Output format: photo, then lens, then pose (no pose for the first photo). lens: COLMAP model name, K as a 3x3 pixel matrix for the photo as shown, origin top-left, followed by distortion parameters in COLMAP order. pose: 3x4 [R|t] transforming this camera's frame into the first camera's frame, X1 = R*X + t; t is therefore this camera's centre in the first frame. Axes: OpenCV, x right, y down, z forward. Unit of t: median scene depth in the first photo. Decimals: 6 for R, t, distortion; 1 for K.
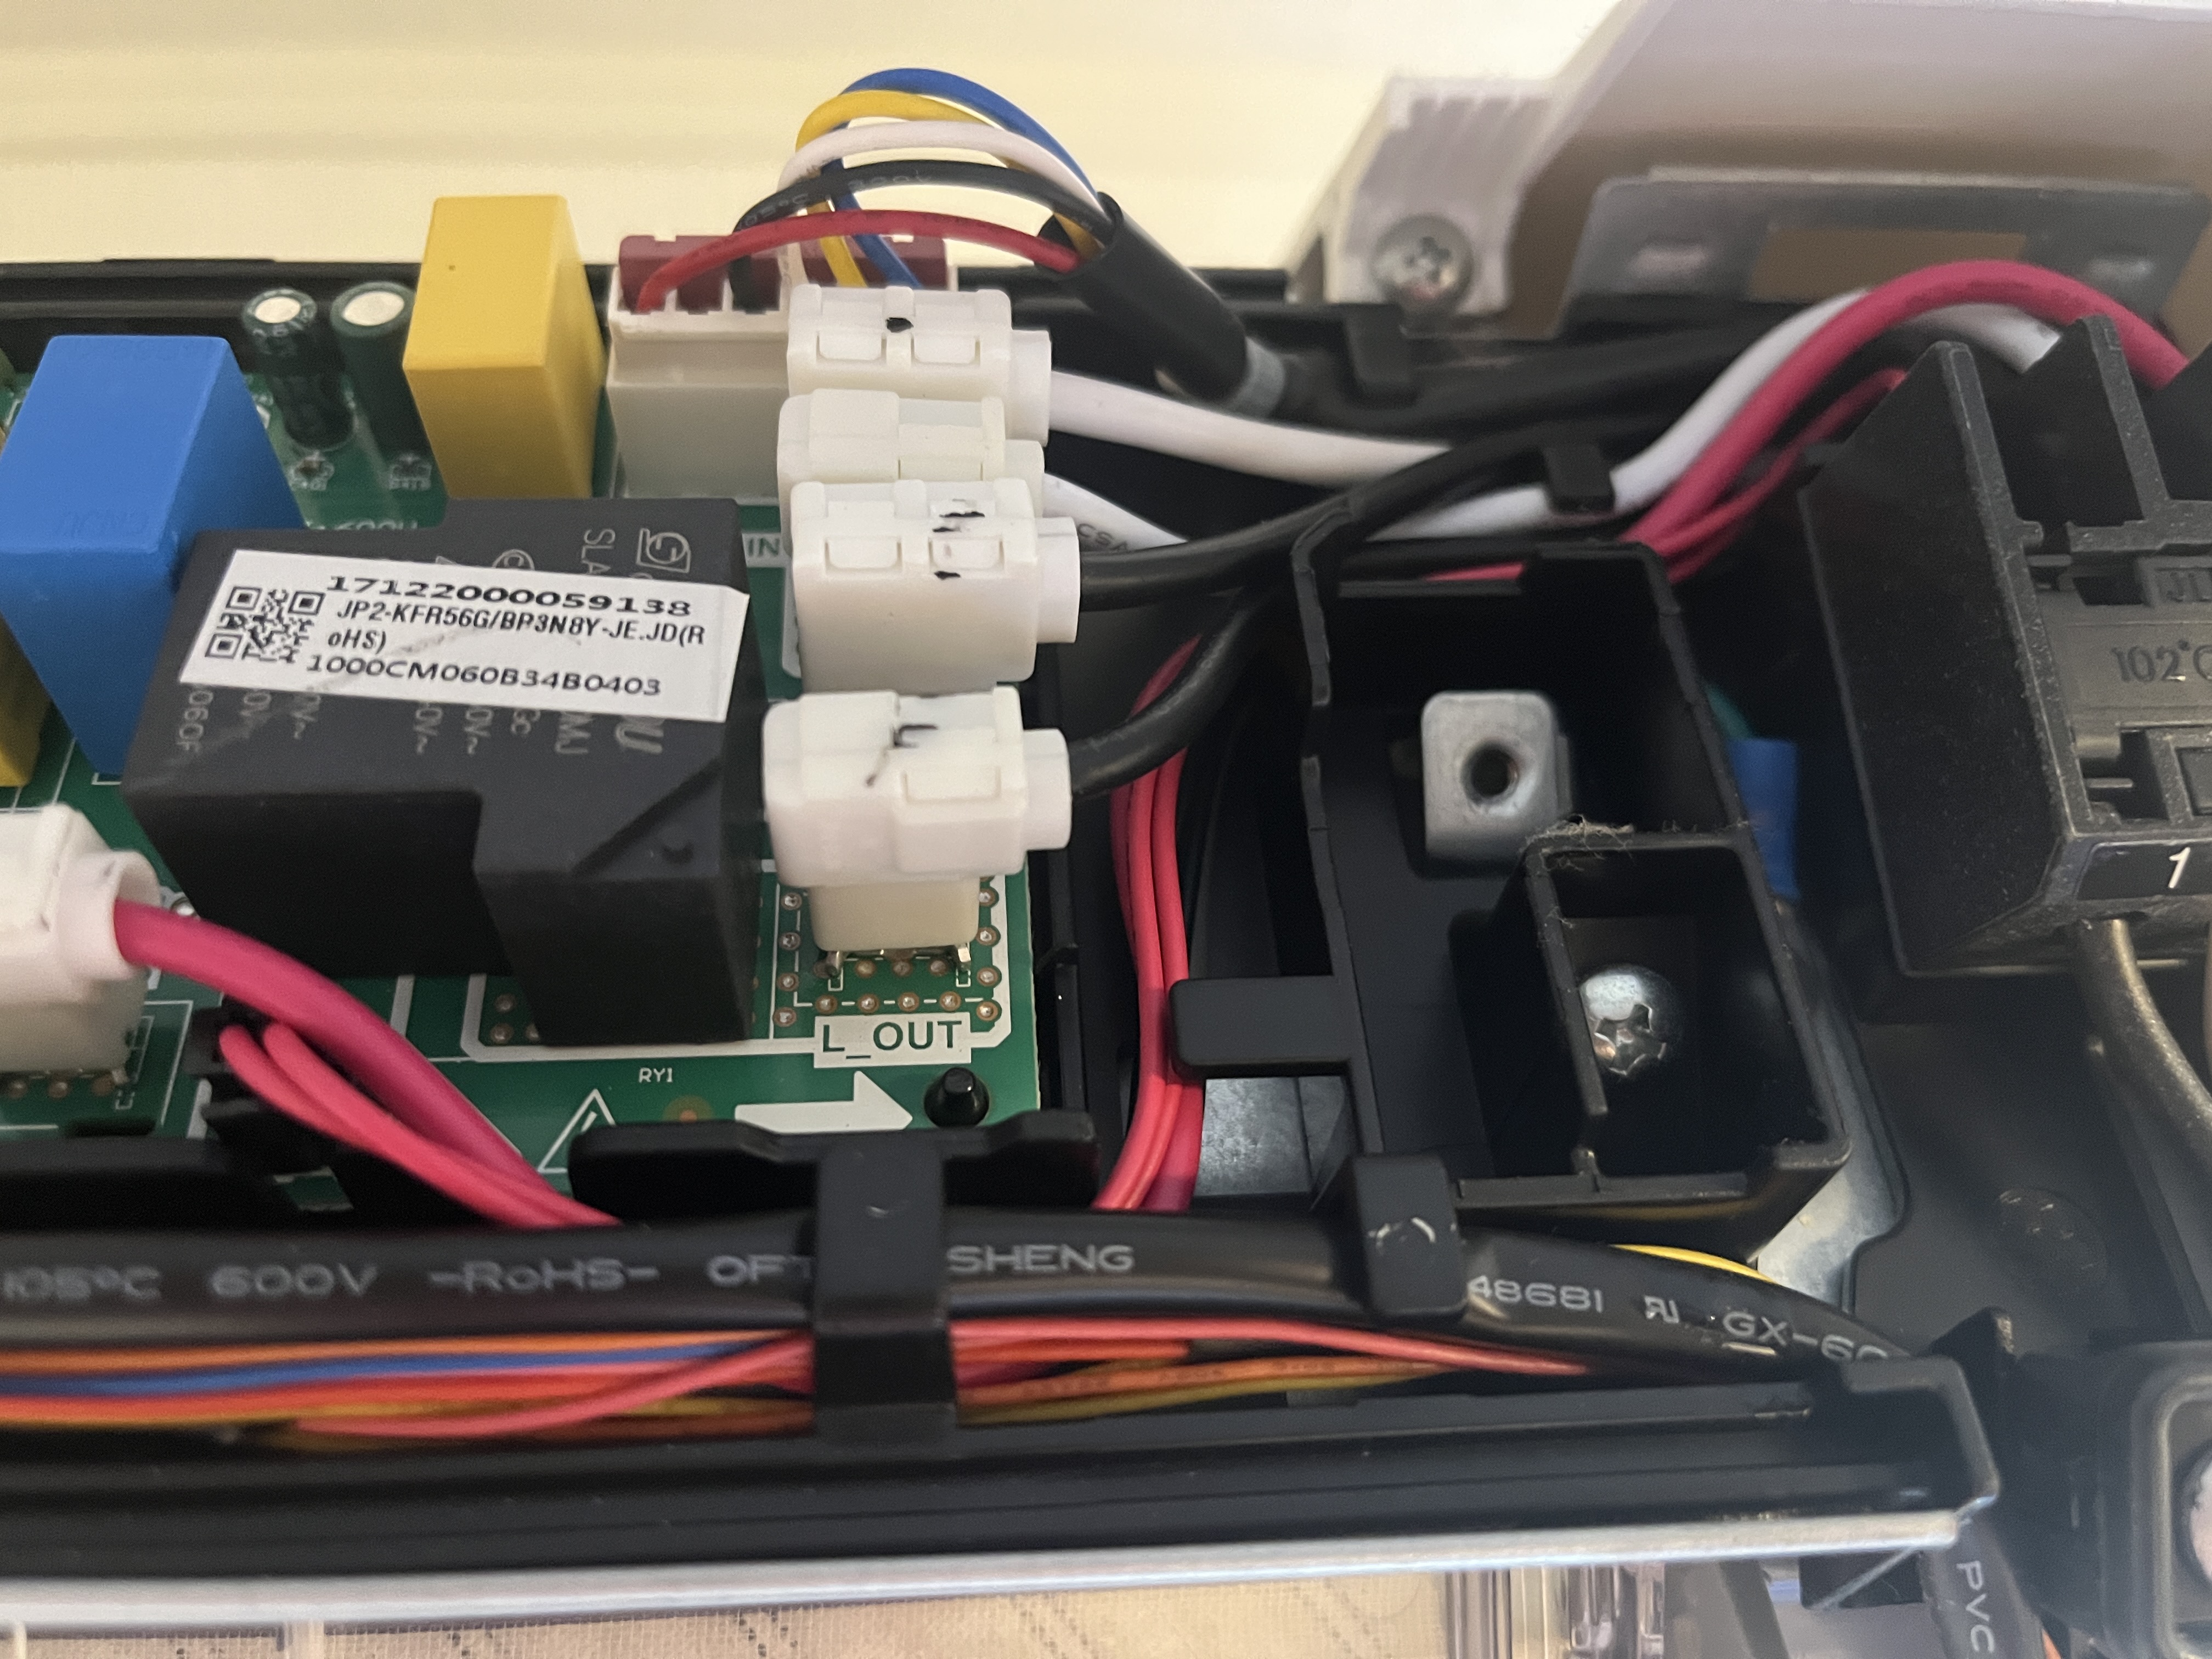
lens RADIAL K [[1814.3, 0, 1106.0], [0, 1814.3, 829.5], [0, 0, 1]] dist [-0.010969, -0.058895]
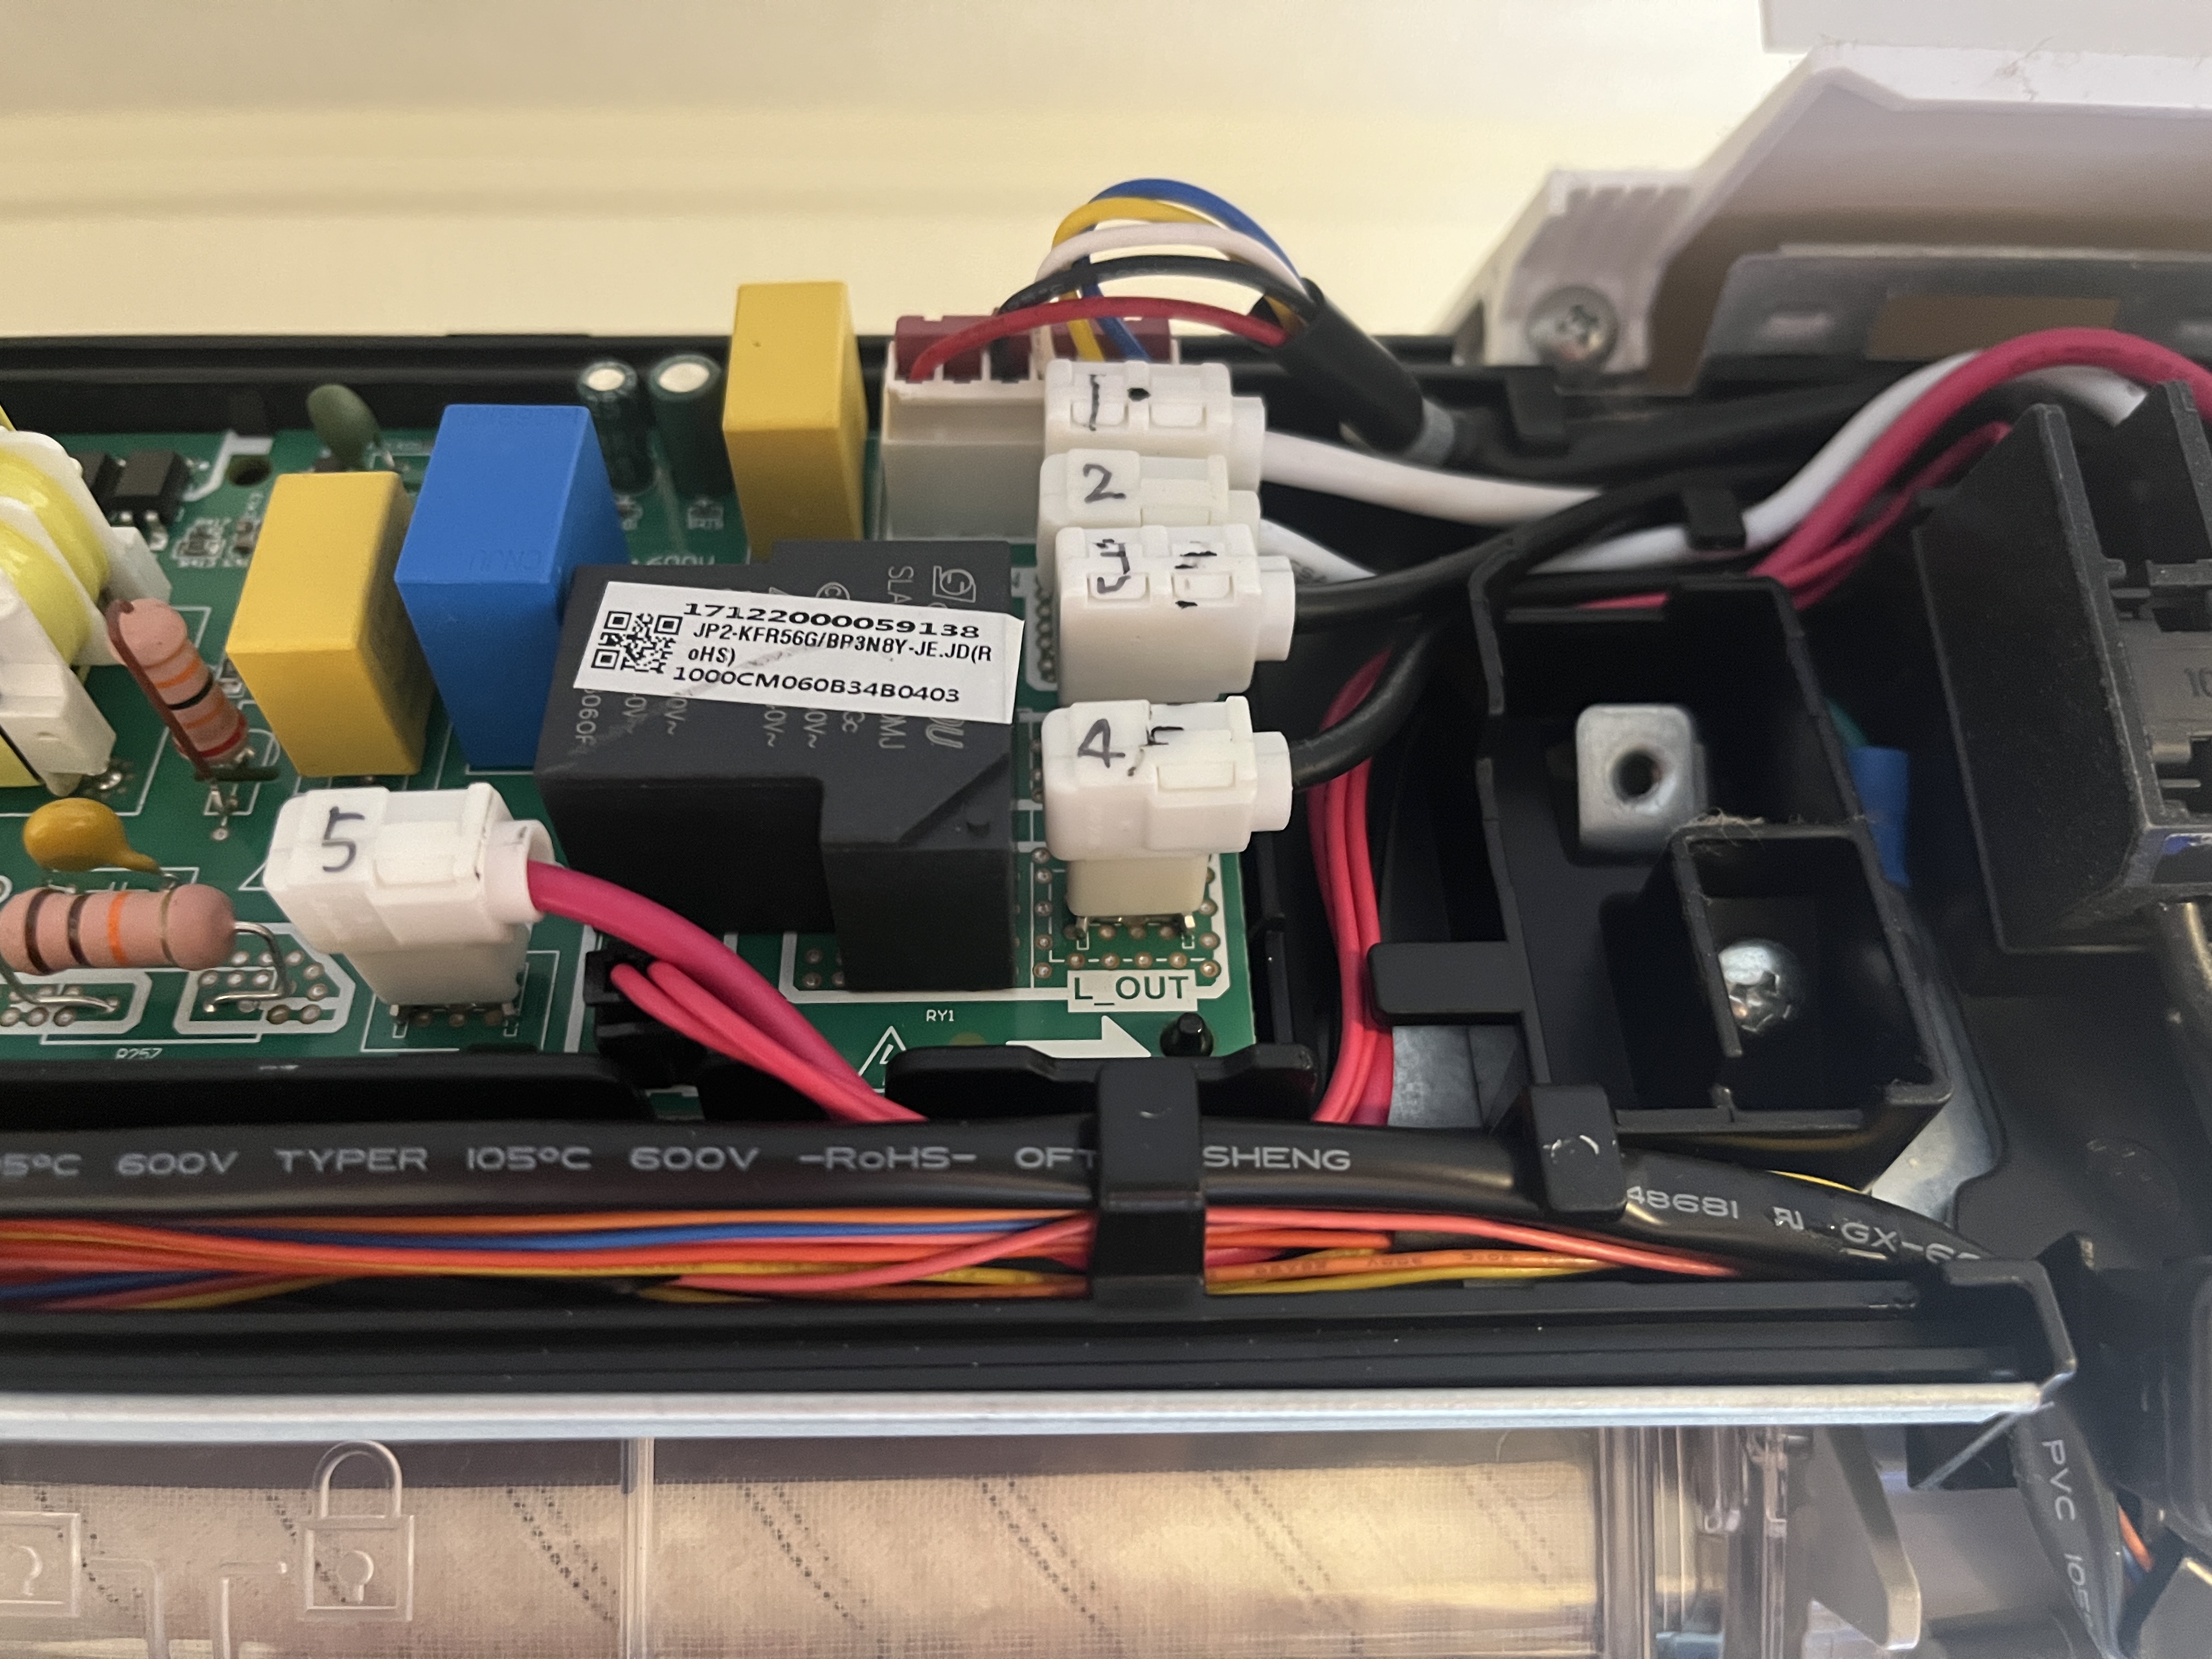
lens RADIAL K [[1774.2, 0, 1106.0], [0, 1774.2, 829.5], [0, 0, 1]] dist [0.014647, -0.084342]
pose [[0.998026, 0.009715, -0.062054, -0.063639], [-0.010340, 0.999899, -0.009766, 0.021031], [0.061953, 0.010388, 0.998025, -0.175144]]
